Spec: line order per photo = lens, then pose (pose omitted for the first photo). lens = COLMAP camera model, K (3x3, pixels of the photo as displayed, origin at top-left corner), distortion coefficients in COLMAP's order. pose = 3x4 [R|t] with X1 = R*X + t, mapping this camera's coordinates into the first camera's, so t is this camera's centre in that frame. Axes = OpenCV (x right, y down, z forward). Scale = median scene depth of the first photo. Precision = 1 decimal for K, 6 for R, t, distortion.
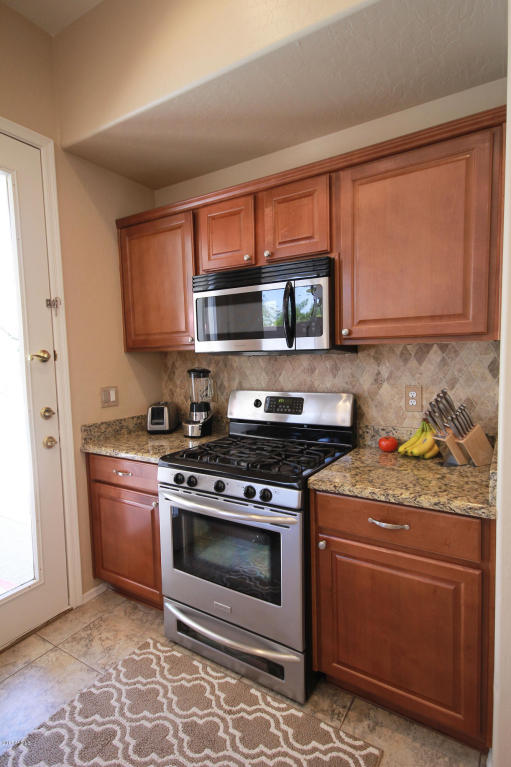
lens RADIAL K [[399.2, 0, 274.1], [0, 399.2, 387.6], [0, 0, 1]] dist [0.014649, 0.000434]
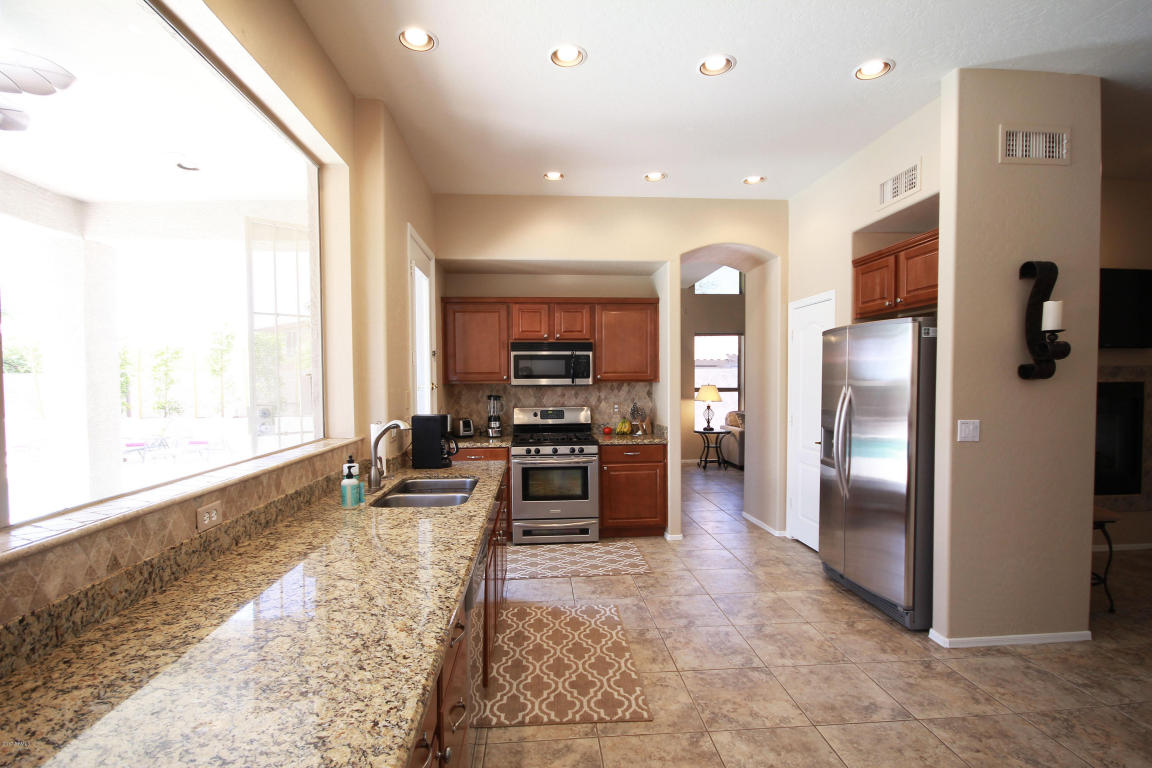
lens RADIAL K [[532.2, 0, 572.9], [0, 532.2, 399.1], [0, 0, 1]] dist [-0.000475, -0.006672]
pose [[0.821482, -0.004203, 0.570219, -1.441077], [0.035955, 0.998365, -0.044440, 0.095742], [-0.569100, 0.057009, 0.820290, -1.168710]]
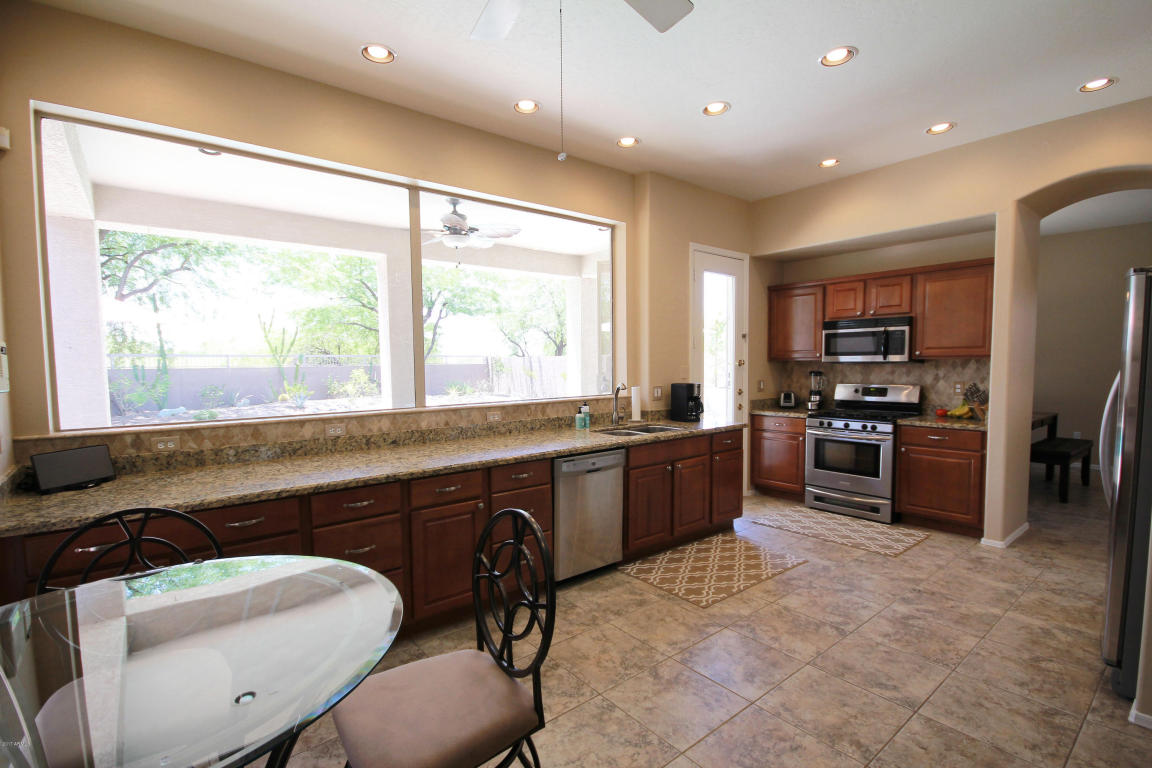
lens RADIAL K [[532.2, 0, 572.9], [0, 532.2, 399.1], [0, 0, 1]] dist [-0.000475, -0.006672]
pose [[0.935514, 0.035334, -0.351518, -0.452102], [-0.037819, 0.999285, -0.000204, 0.144596], [0.351260, 0.013485, 0.936181, -1.916565]]
